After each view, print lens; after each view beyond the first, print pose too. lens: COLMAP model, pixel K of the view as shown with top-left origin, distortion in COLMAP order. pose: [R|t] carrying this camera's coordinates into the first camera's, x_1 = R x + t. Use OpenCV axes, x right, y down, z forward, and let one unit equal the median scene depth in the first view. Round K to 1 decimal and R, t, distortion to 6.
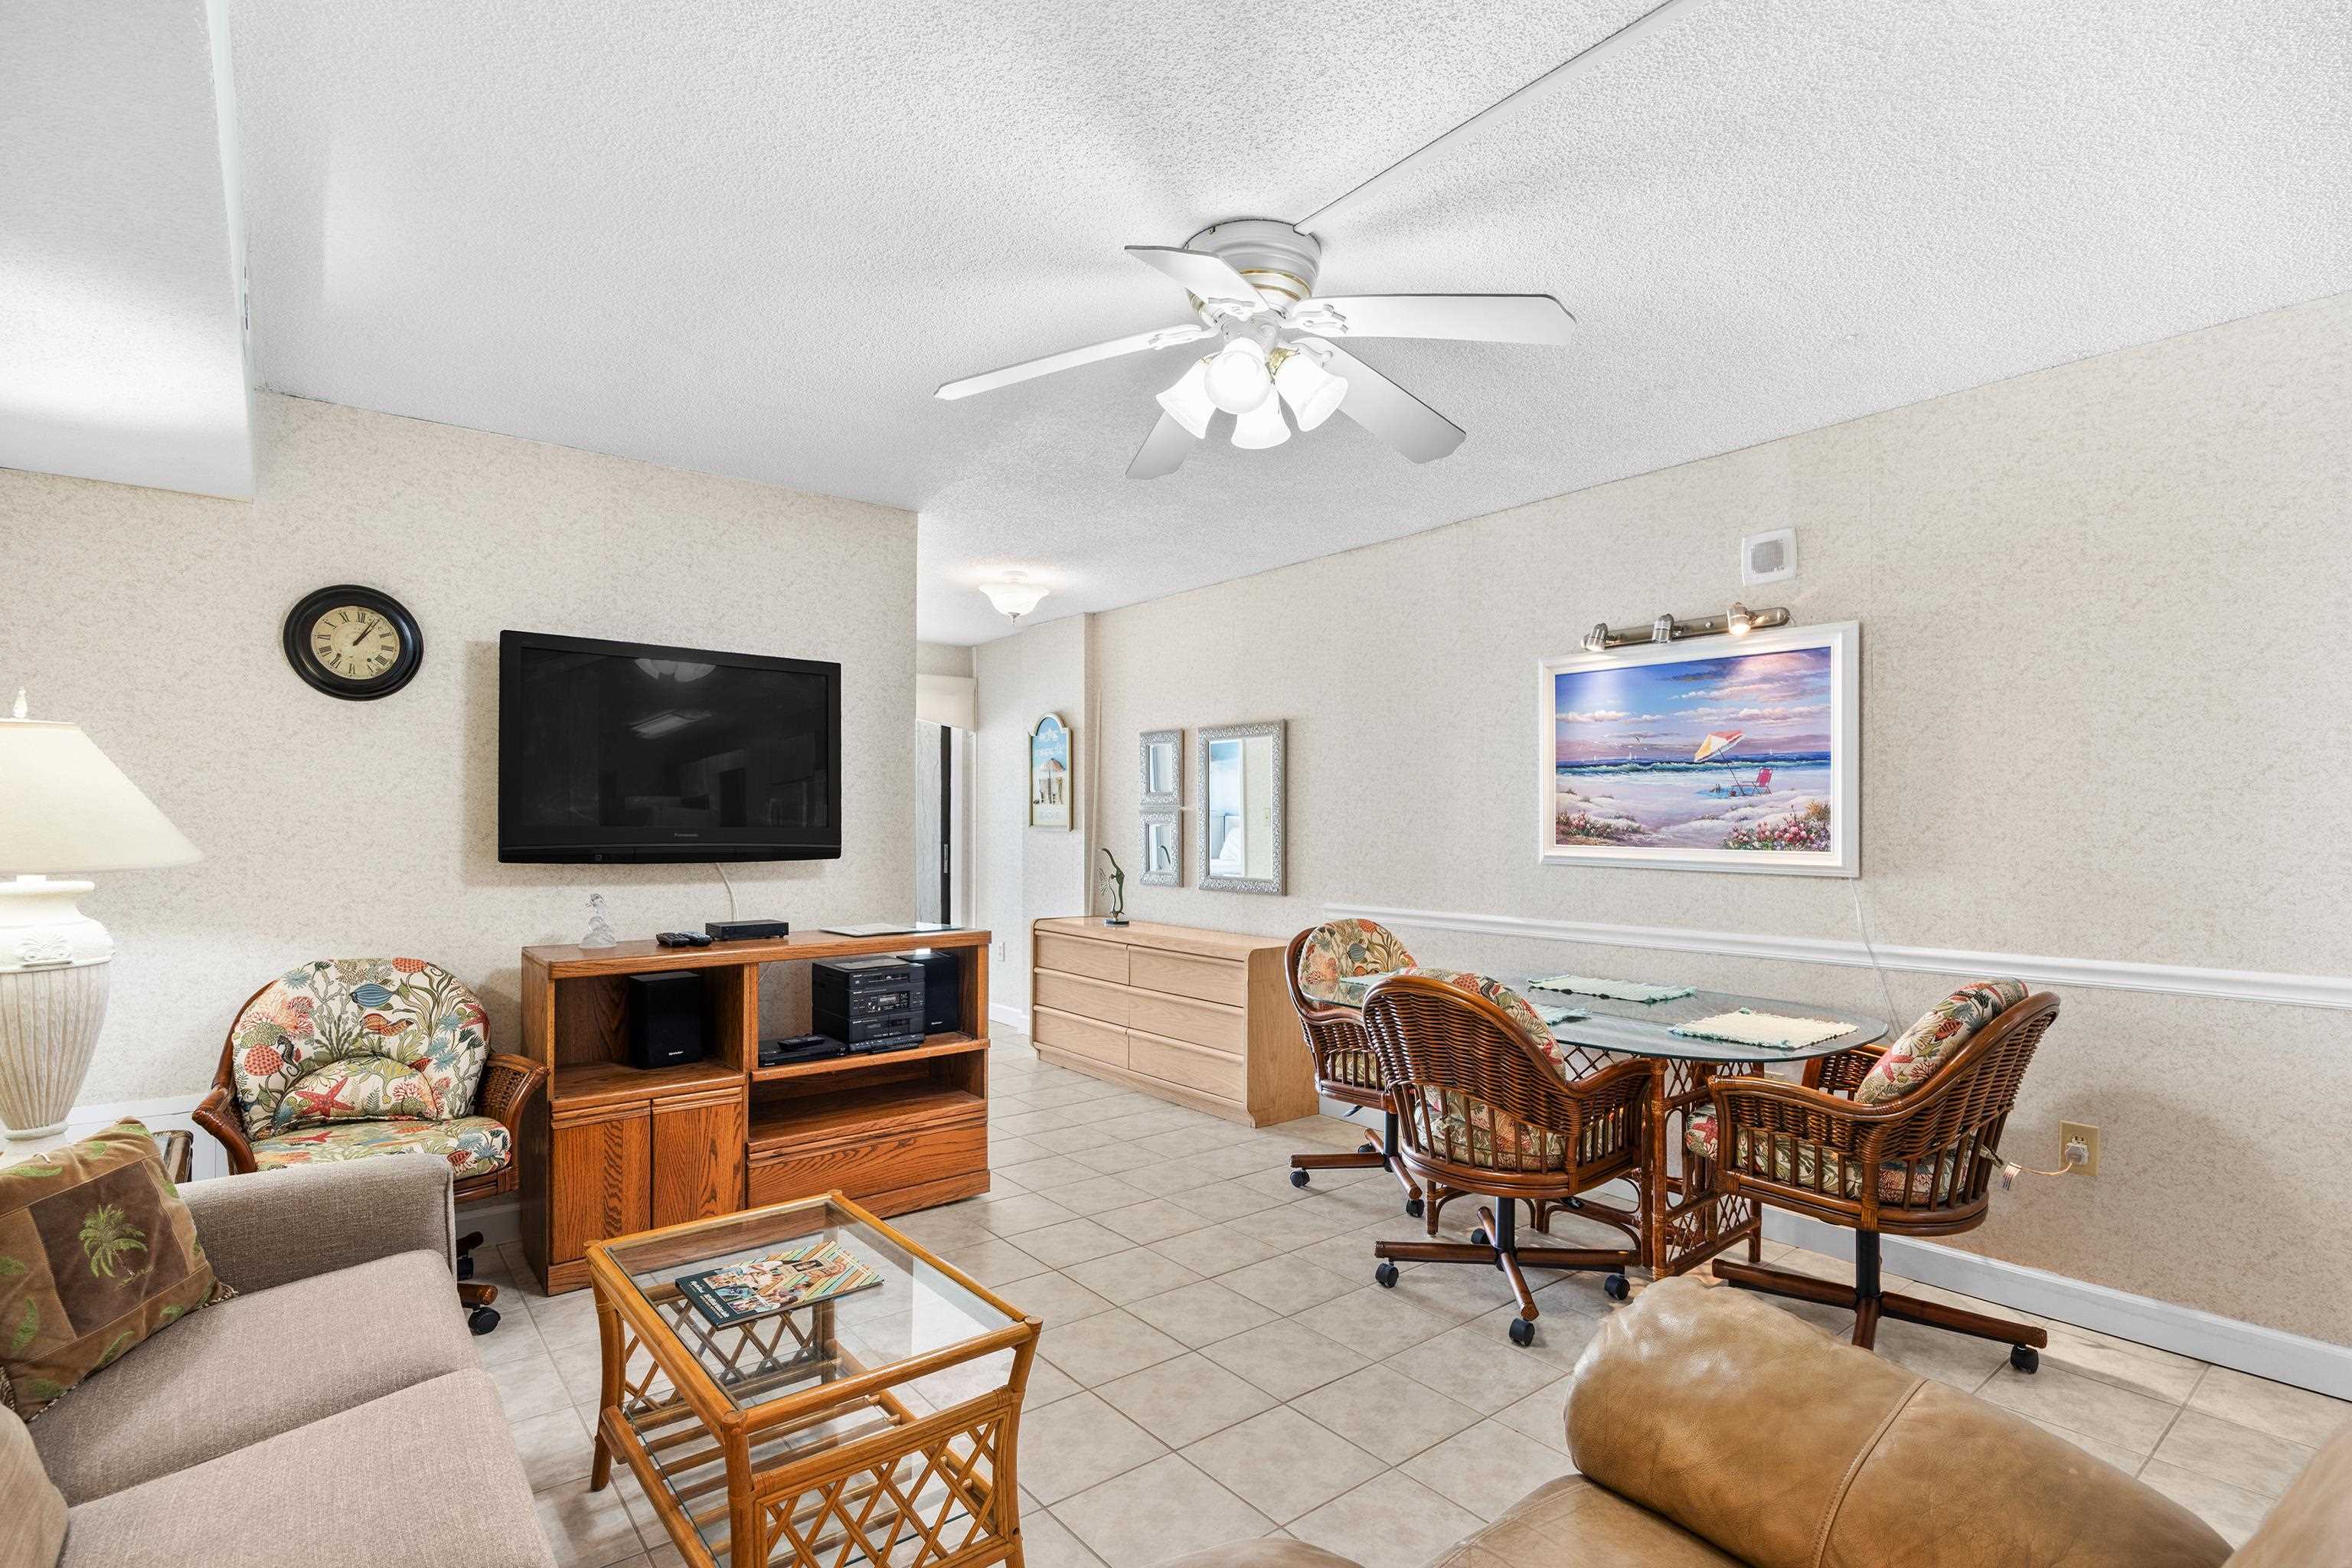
lens RADIAL K [[1115.0, 0, 1163.0], [0, 1115.0, 819.5], [0, 0, 1]] dist [-0.013152, 0.000619]
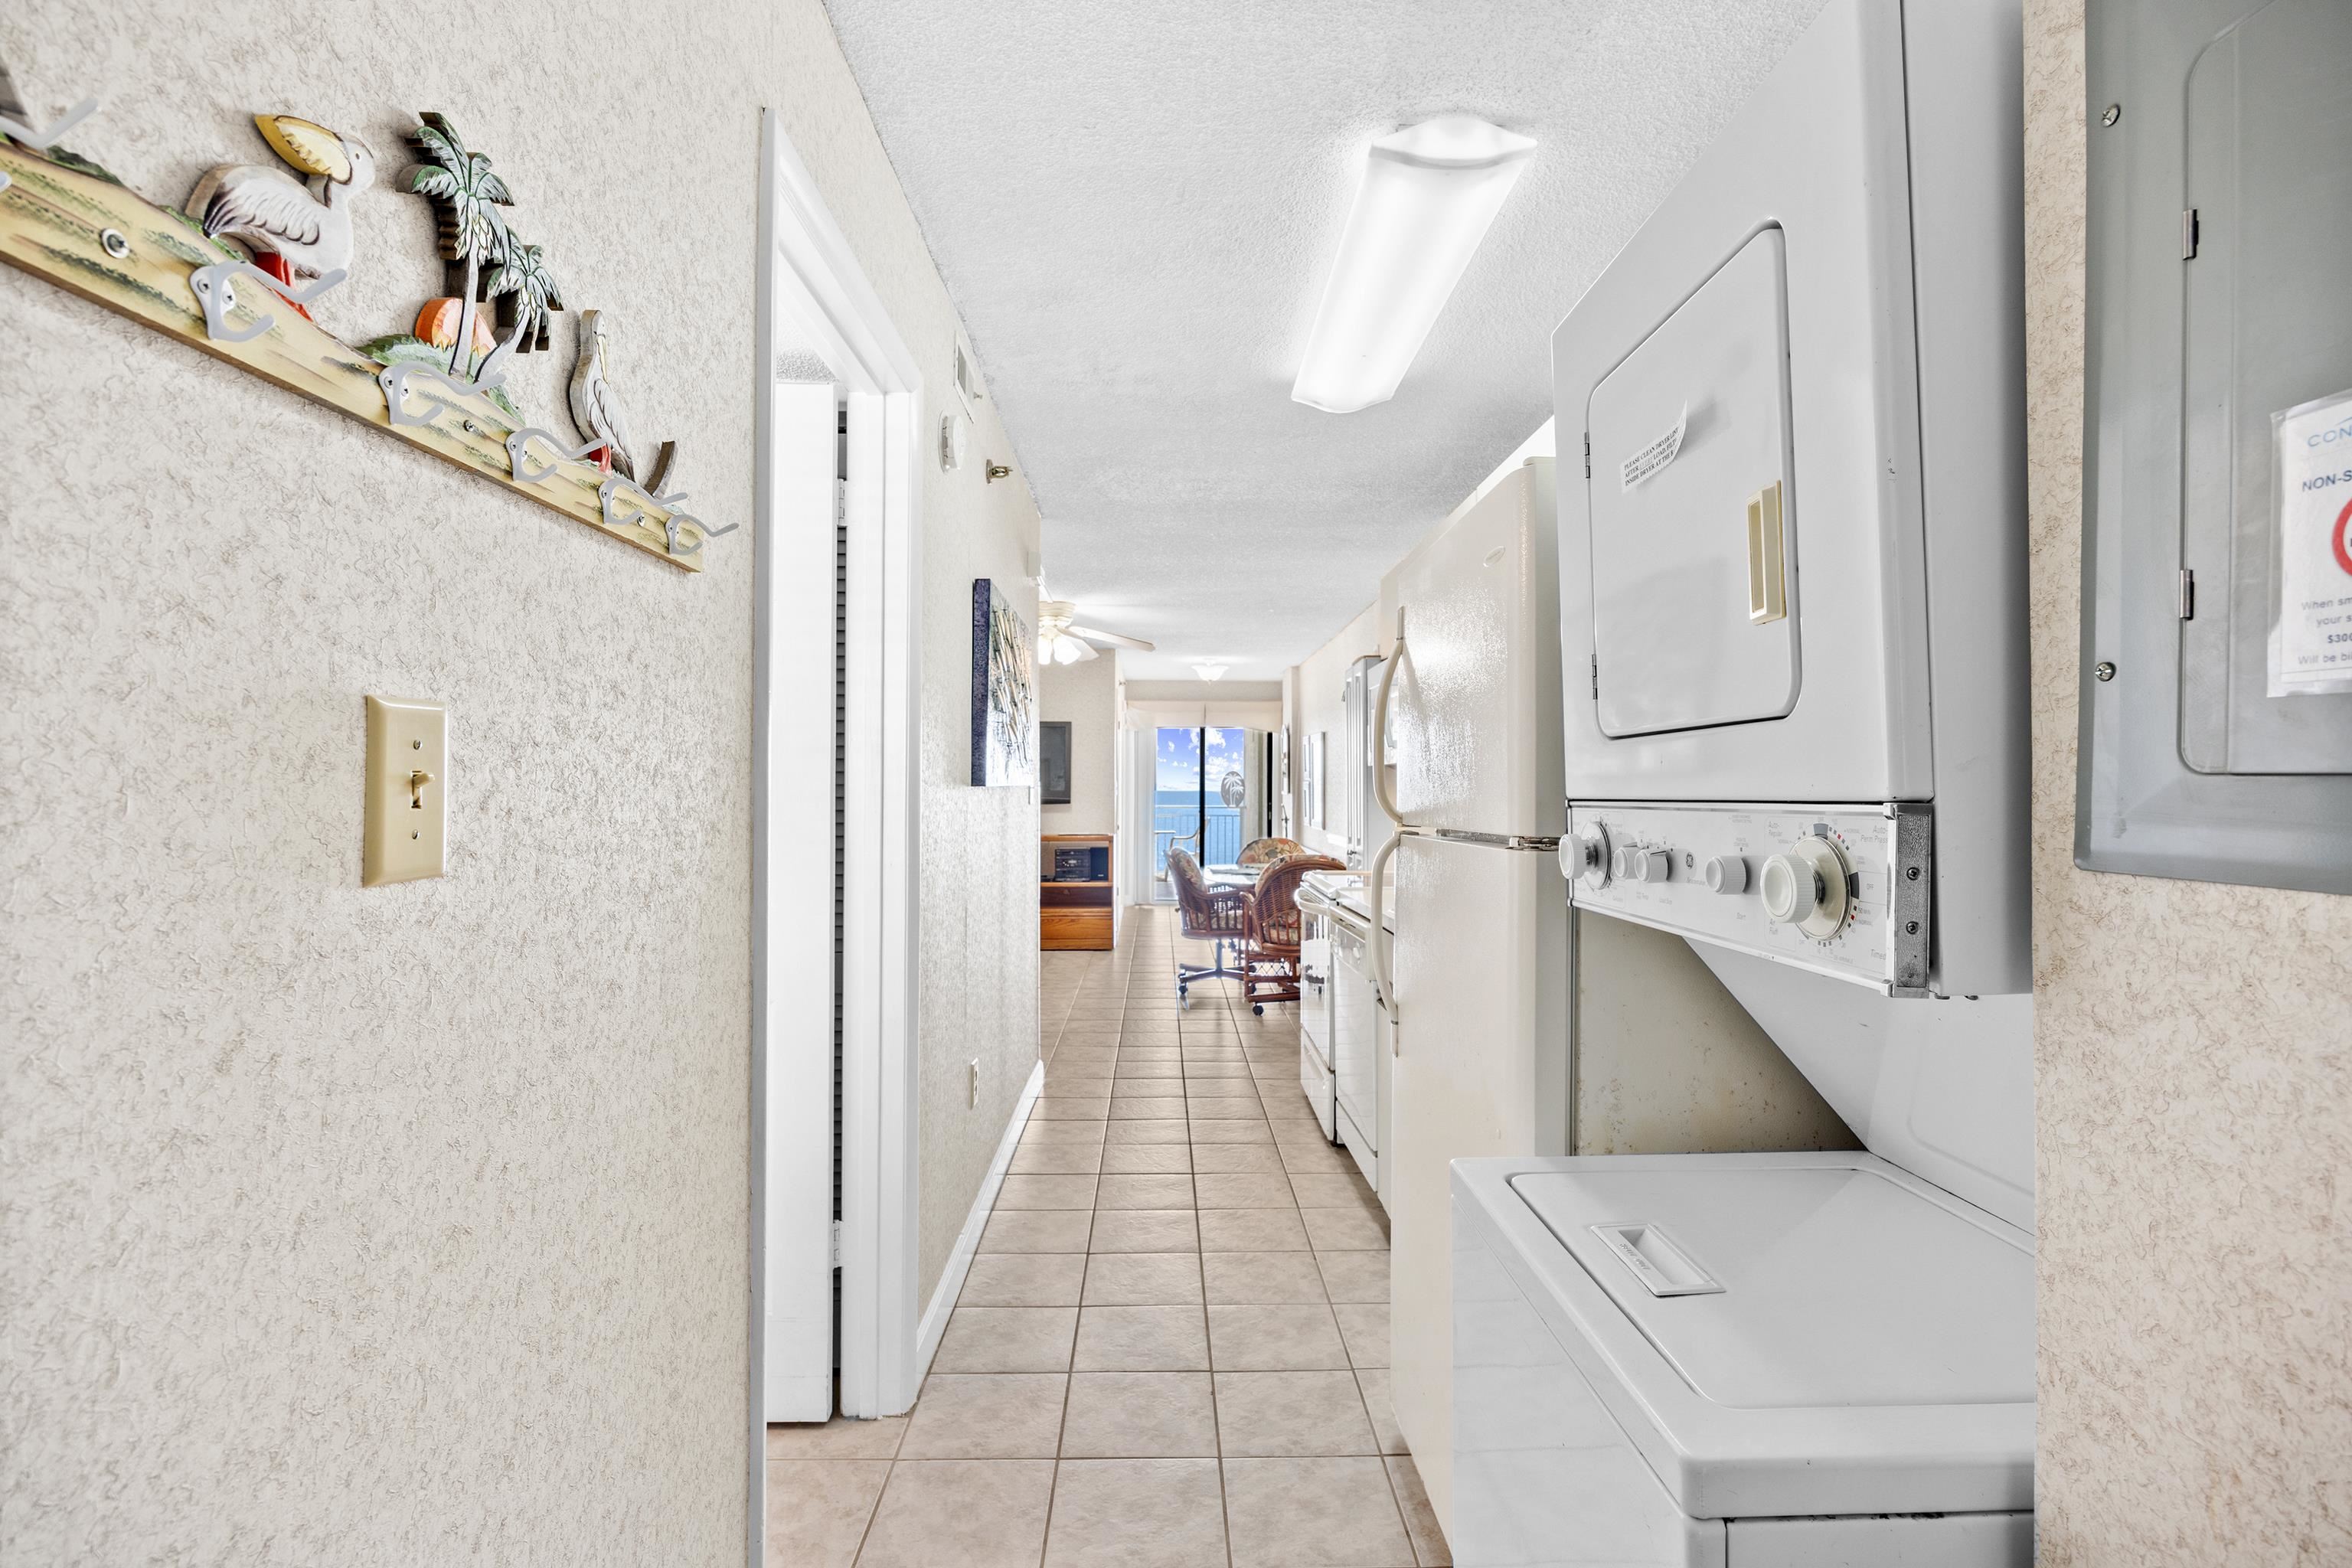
lens RADIAL K [[1115.0, 0, 1170.0], [0, 1115.0, 783.5], [0, 0, 1]] dist [-0.013152, 0.000619]
pose [[0.794257, 0.000775, -0.607582, 1.476155], [-0.001875, 0.999998, -0.001176, -0.007154], [0.607579, 0.002073, 0.794256, -0.841826]]
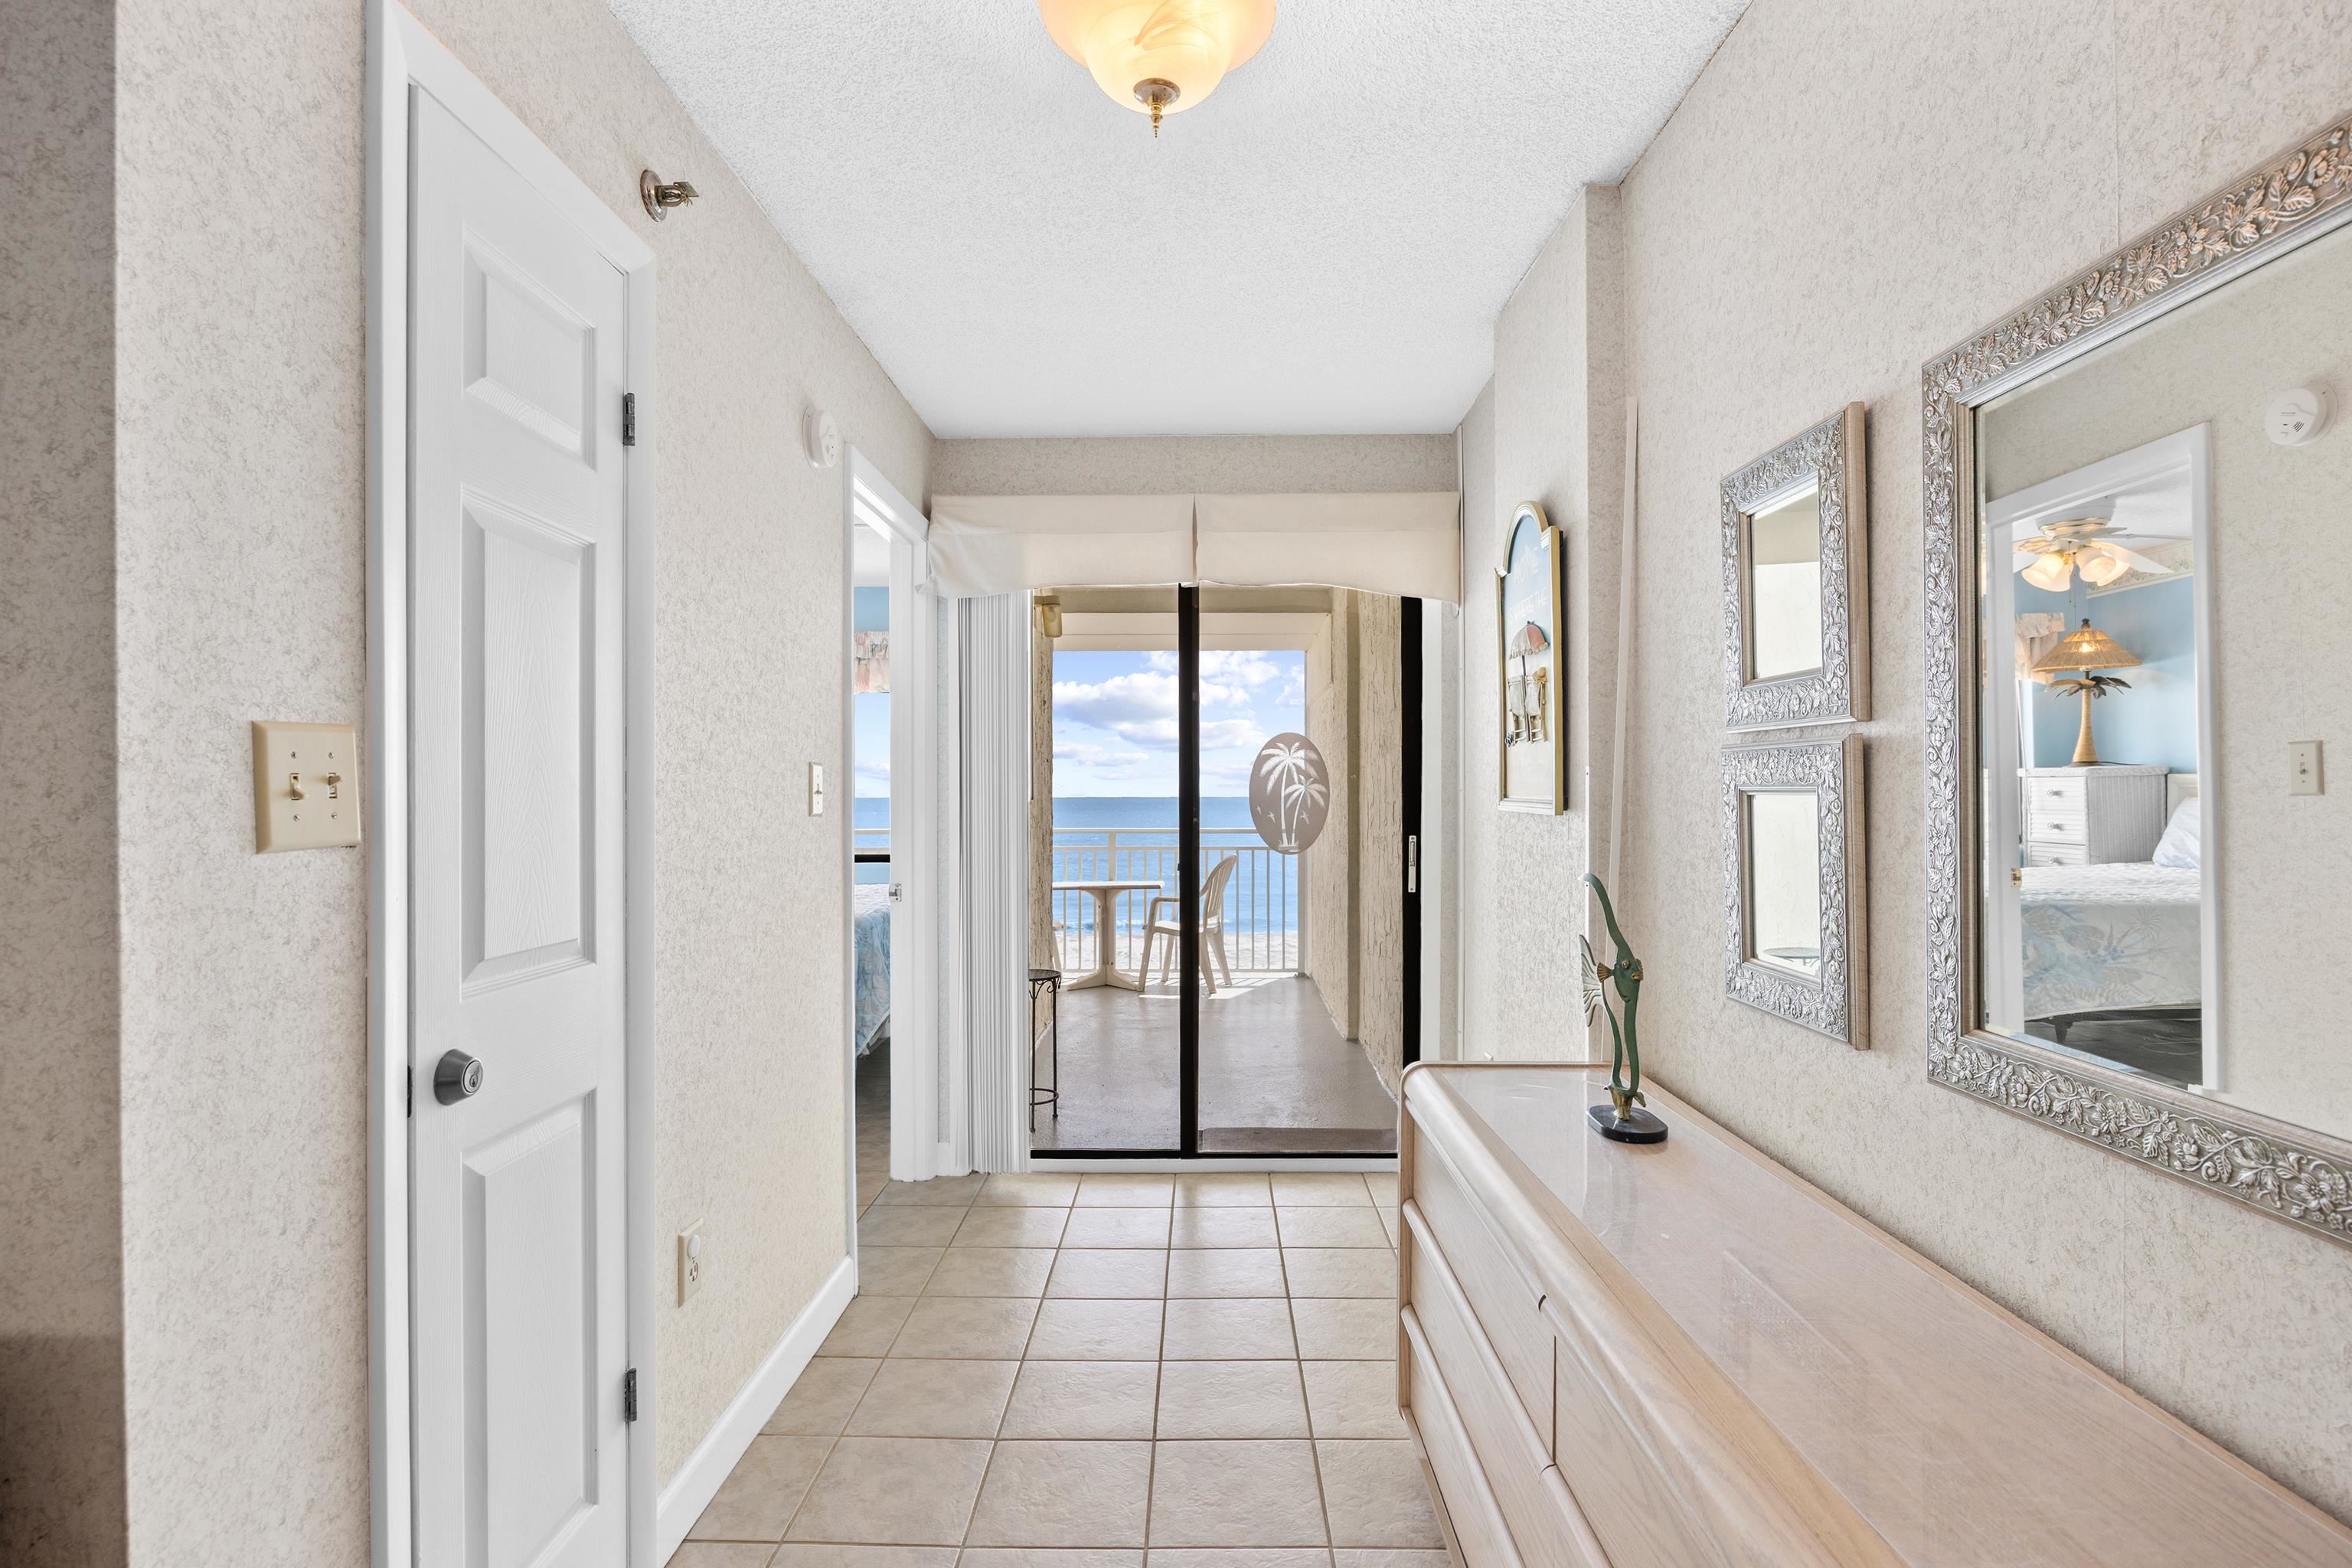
lens RADIAL K [[1115.0, 0, 1184.8], [0, 1115.0, 801.8], [0, 0, 1]] dist [-0.013152, 0.000619]
pose [[0.777170, 0.000720, -0.629290, 0.090431], [0.006858, 0.999930, 0.009614, 0.004004], [0.629253, -0.011787, 0.777111, 1.179803]]
